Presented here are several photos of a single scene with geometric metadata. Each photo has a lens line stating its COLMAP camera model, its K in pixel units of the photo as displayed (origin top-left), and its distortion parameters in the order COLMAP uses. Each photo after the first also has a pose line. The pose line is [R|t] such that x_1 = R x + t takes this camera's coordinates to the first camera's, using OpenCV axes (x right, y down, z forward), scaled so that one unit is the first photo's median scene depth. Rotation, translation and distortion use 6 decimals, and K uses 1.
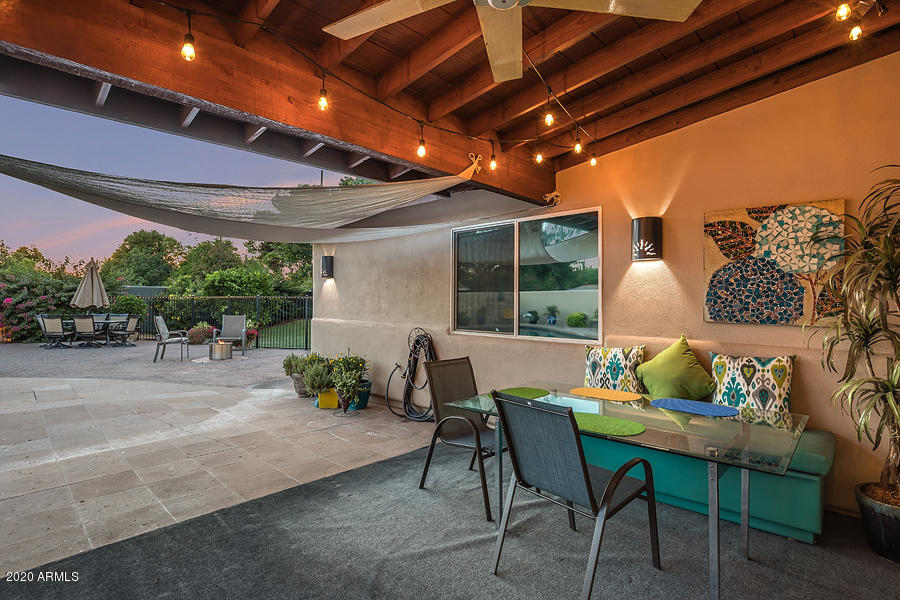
lens RADIAL K [[459.5, 0, 450.8], [0, 459.5, 299.7], [0, 0, 1]] dist [-0.000812, 0.000961]
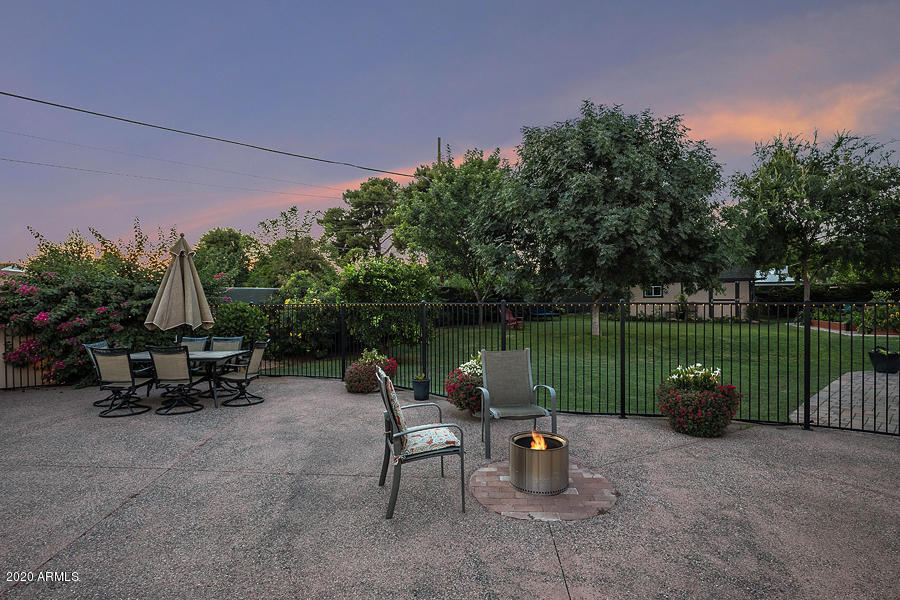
lens RADIAL K [[459.5, 0, 450.2], [0, 459.5, 301.0], [0, 0, 1]] dist [-0.000812, 0.000961]
pose [[0.993525, -0.015460, -0.112559, -0.392859], [0.016351, 0.999842, 0.006994, -0.012423], [0.112433, -0.008789, 0.993620, 0.481841]]
